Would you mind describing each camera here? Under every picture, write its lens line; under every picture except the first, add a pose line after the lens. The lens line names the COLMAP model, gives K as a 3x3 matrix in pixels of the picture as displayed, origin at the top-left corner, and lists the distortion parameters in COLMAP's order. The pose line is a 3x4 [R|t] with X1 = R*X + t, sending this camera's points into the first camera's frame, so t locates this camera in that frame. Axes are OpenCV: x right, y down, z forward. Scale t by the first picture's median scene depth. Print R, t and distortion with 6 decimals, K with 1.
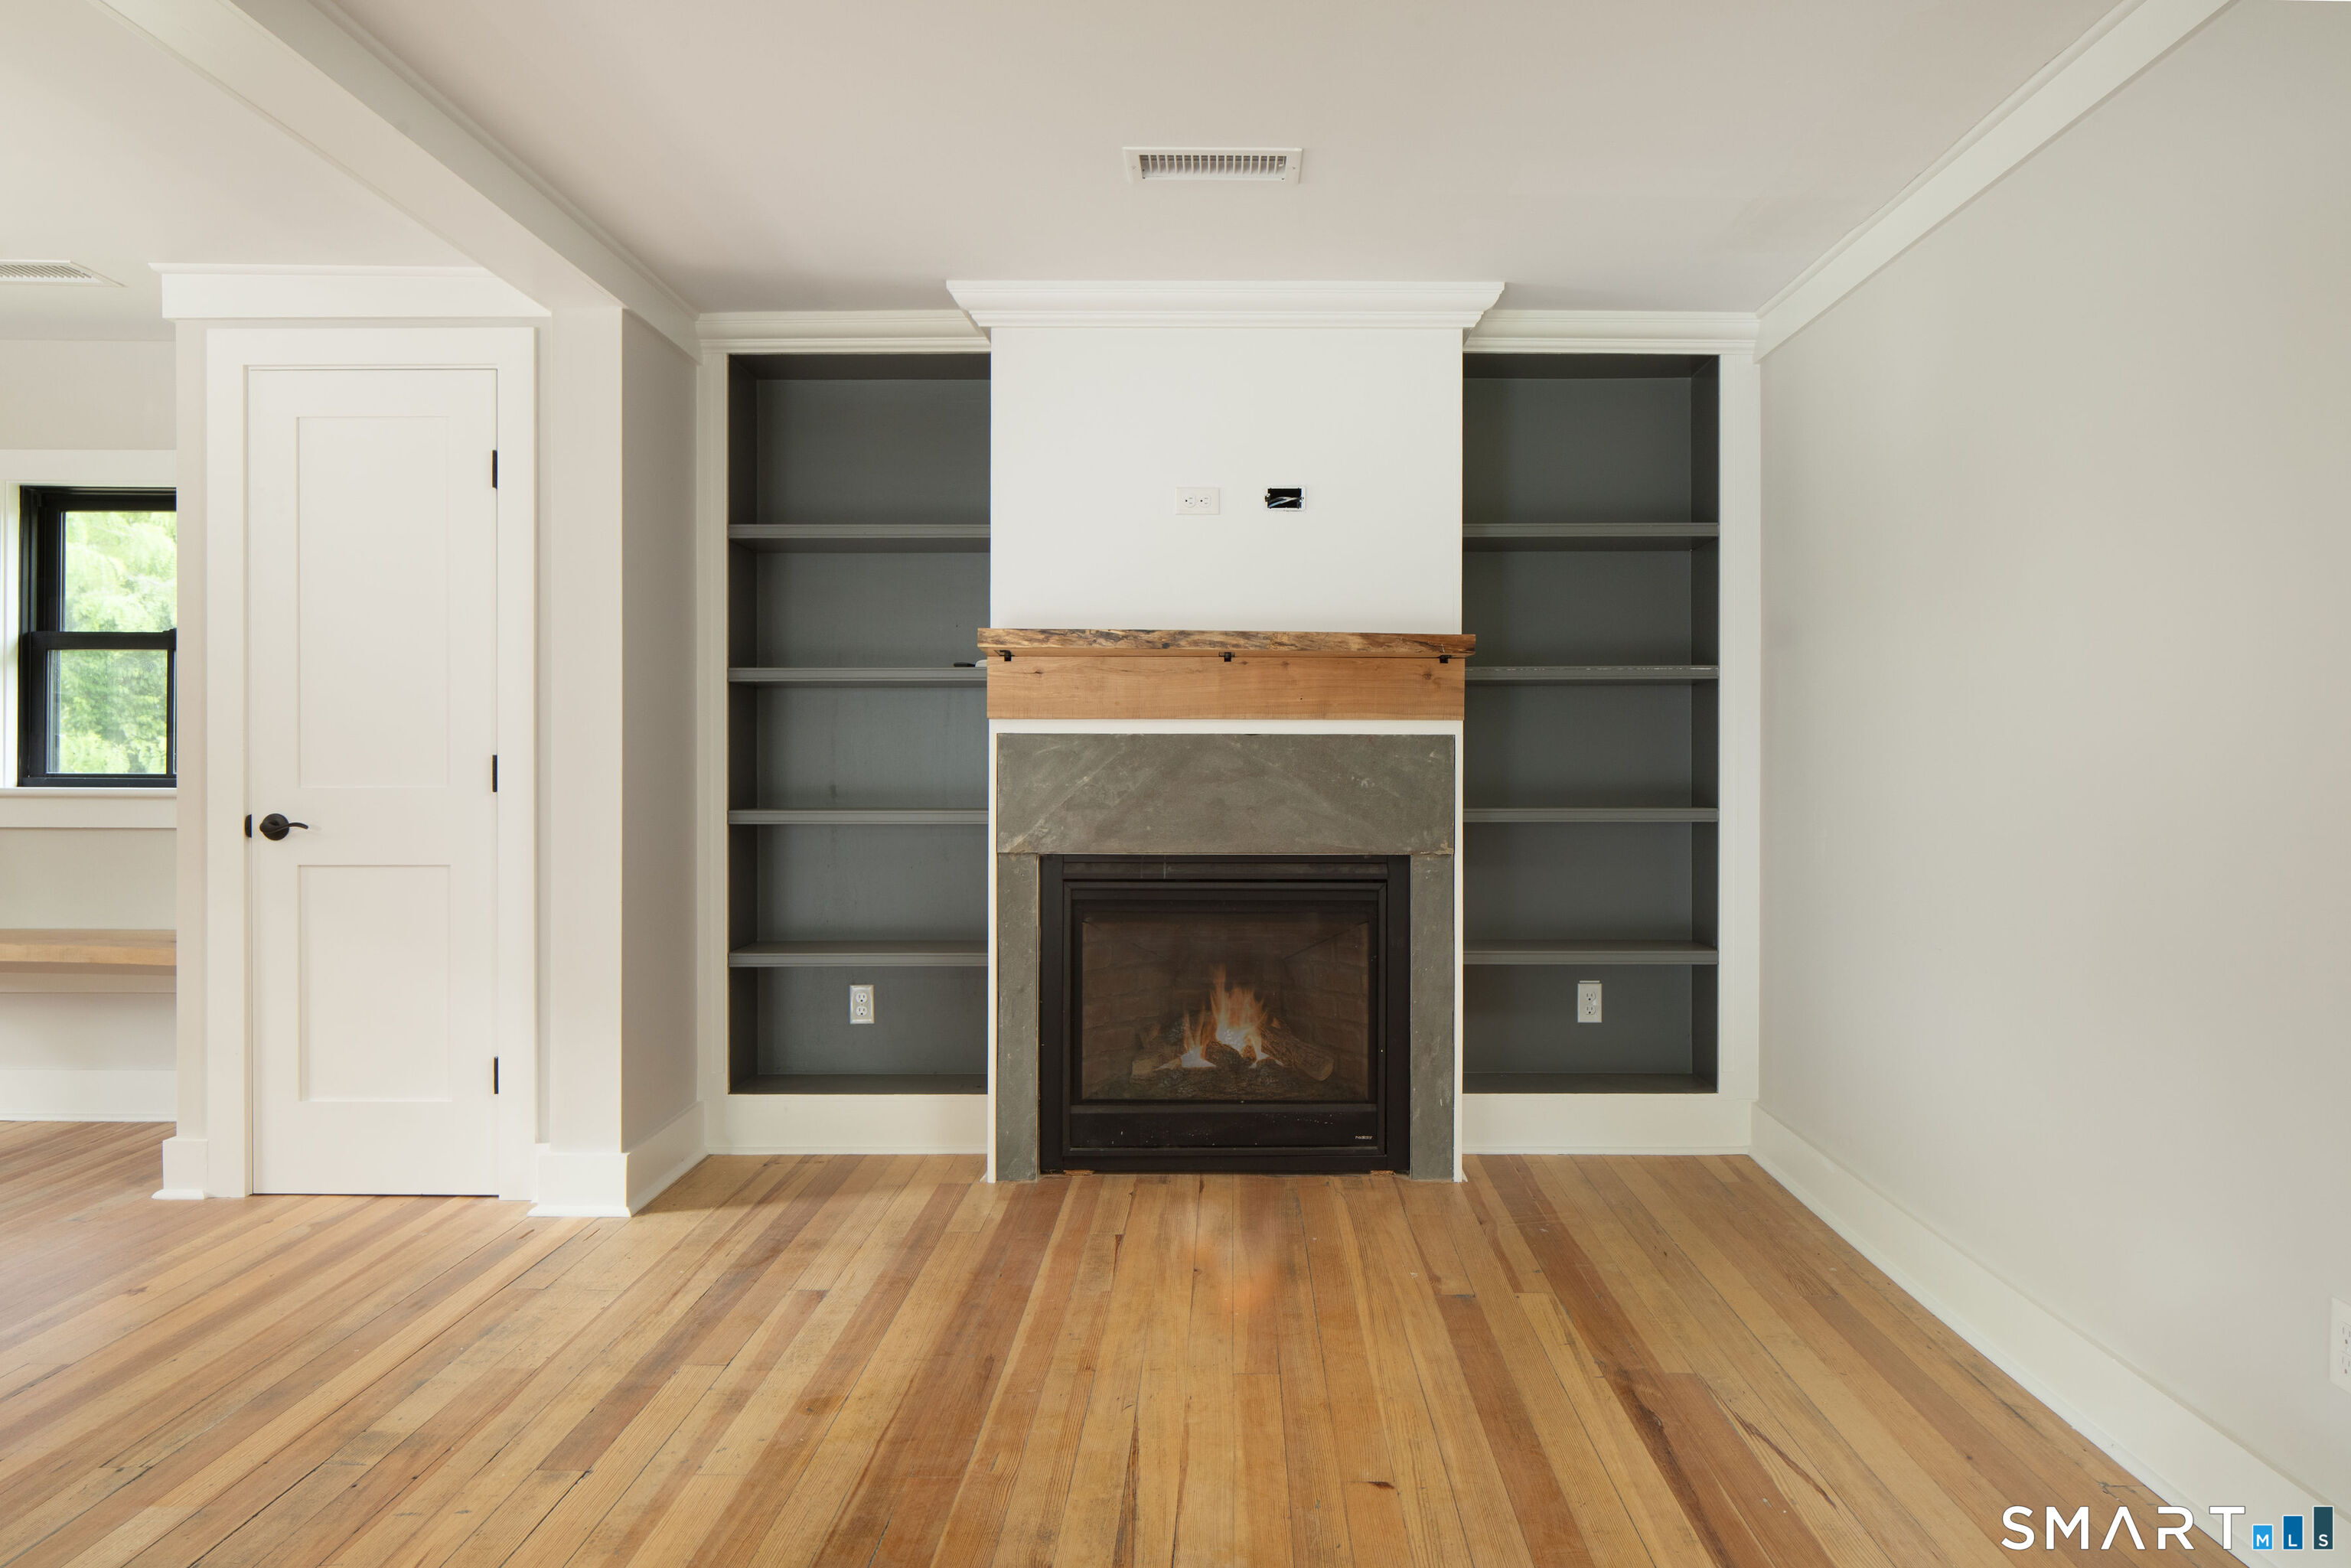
lens RADIAL K [[1578.0, 0, 1175.5], [0, 1578.0, 784.0], [0, 0, 1]] dist [-0.051676, -0.000299]
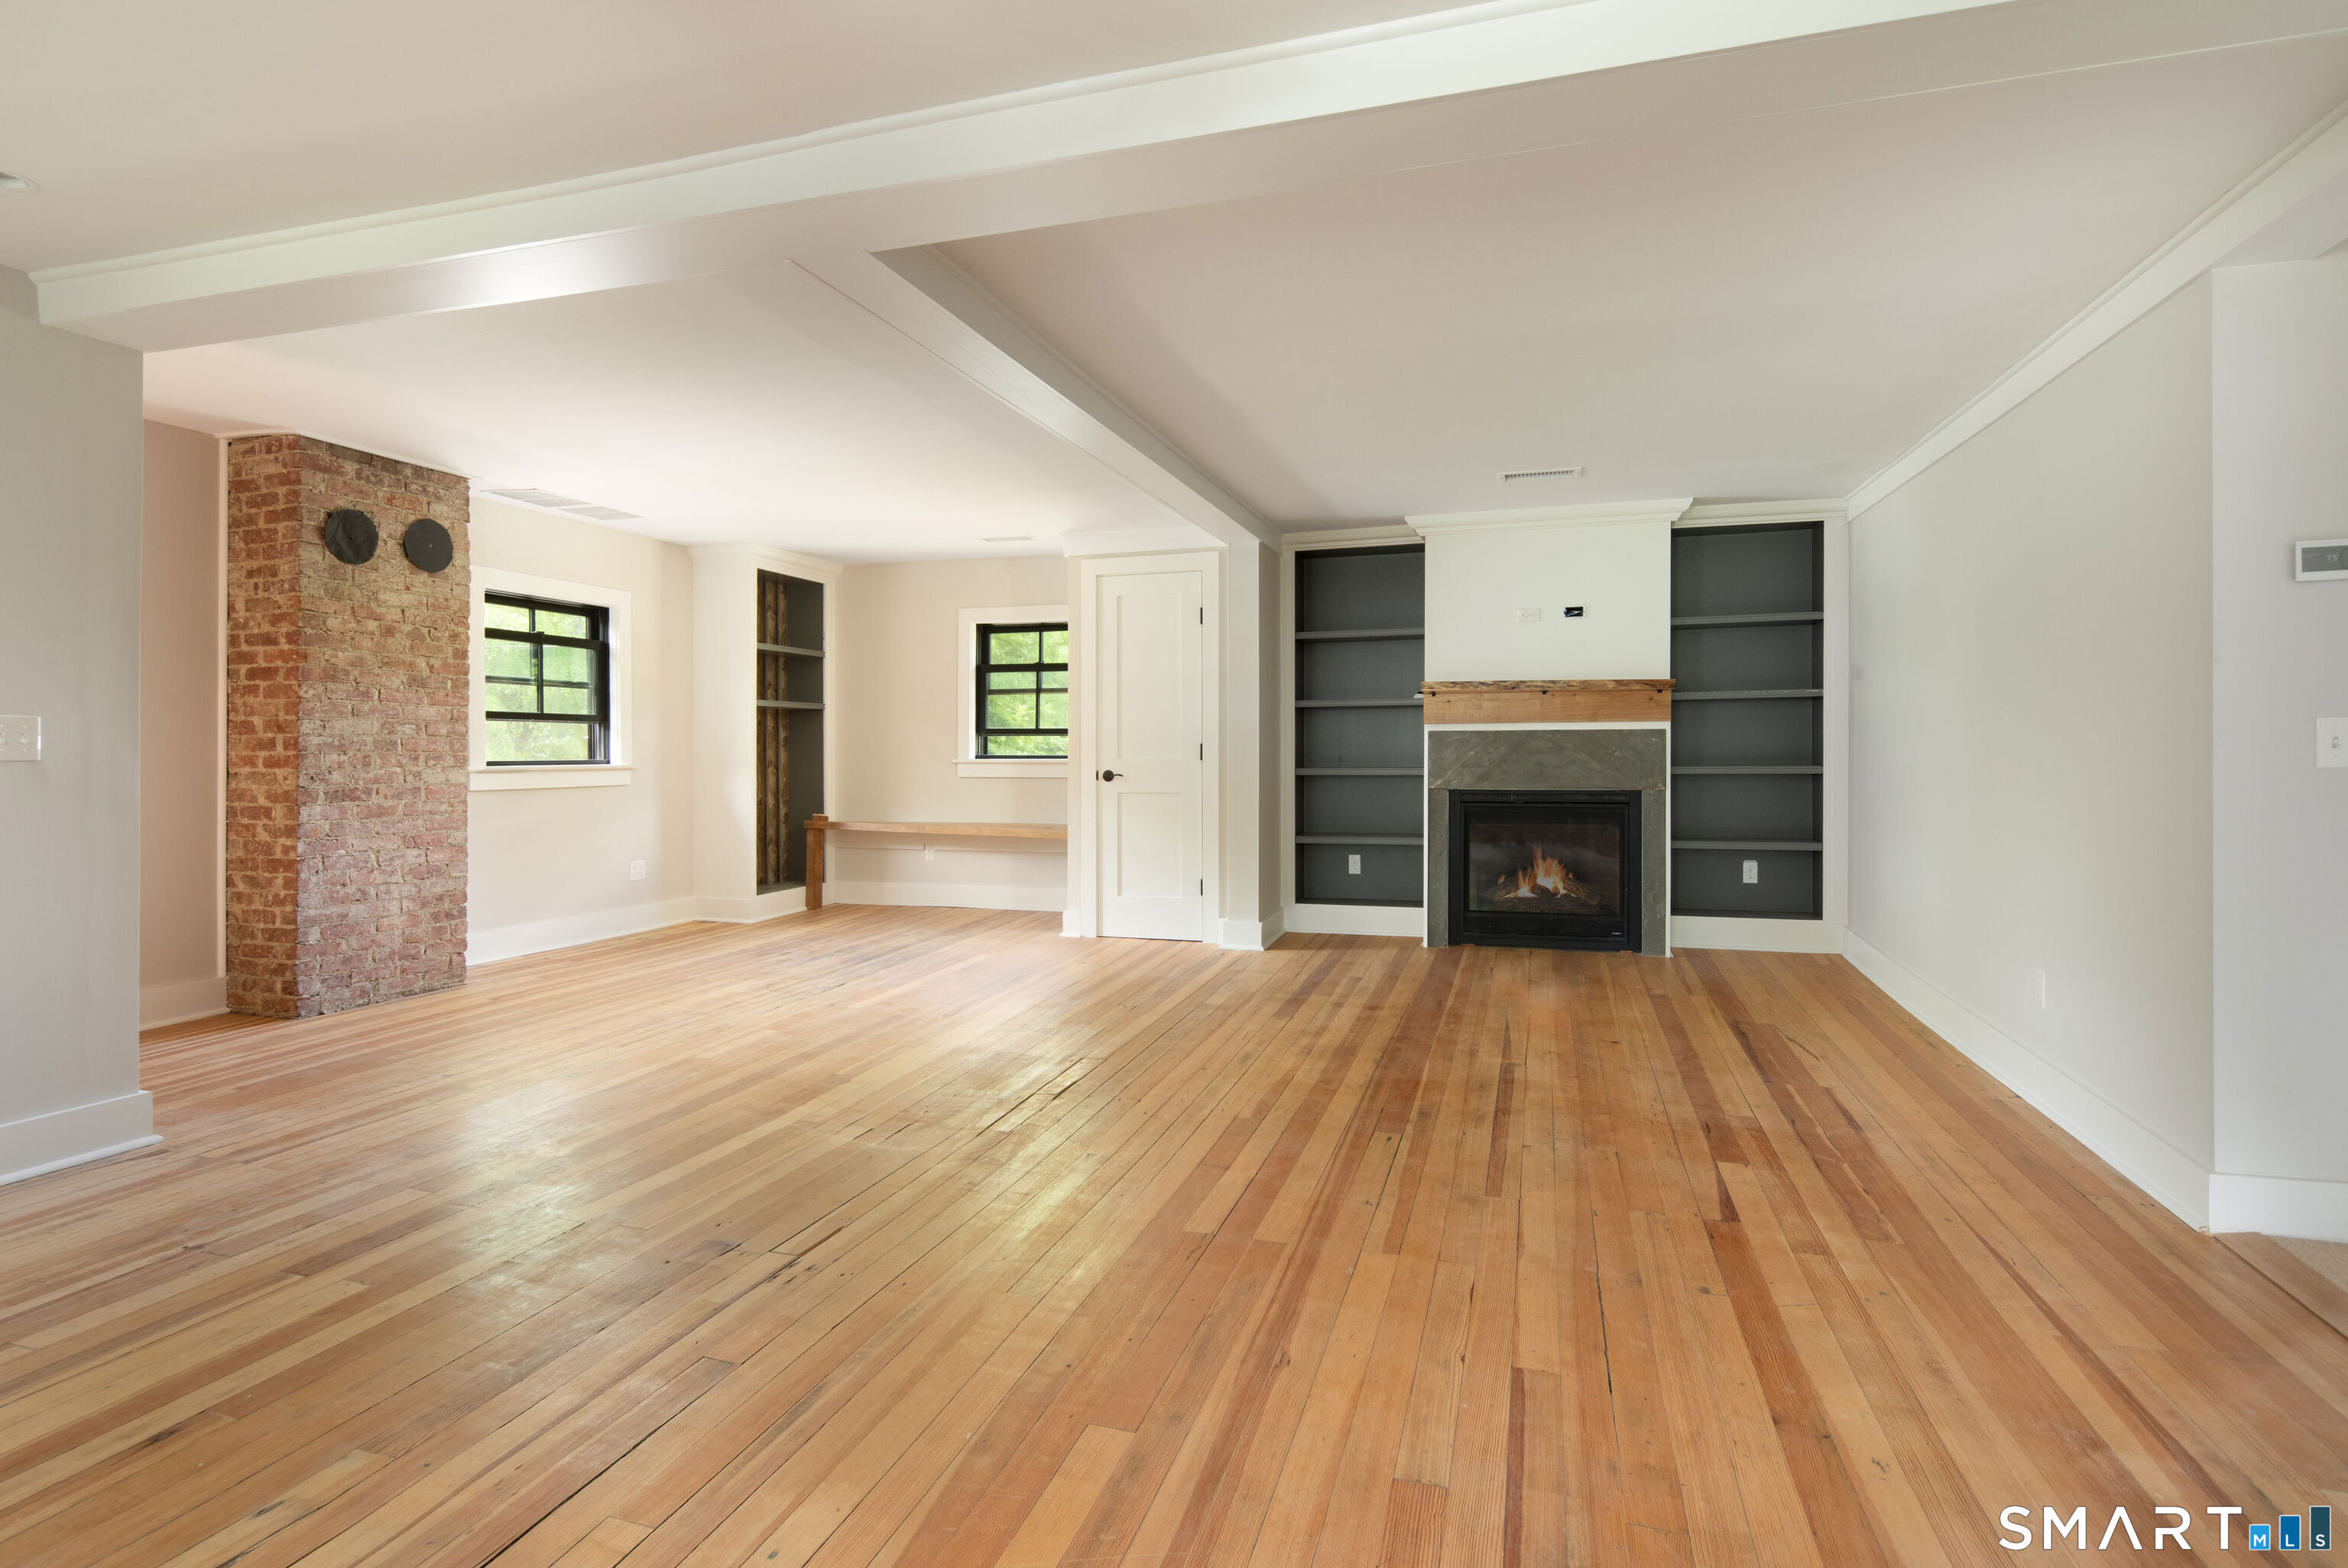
lens RADIAL K [[1139.7, 0, 1178.0], [0, 1139.7, 769.8], [0, 0, 1]] dist [-0.000736, -0.000341]
pose [[0.963041, -0.001860, -0.269348, -0.026166], [0.005275, 0.999915, 0.011955, -0.000627], [0.269303, -0.012934, 0.962969, -0.538810]]
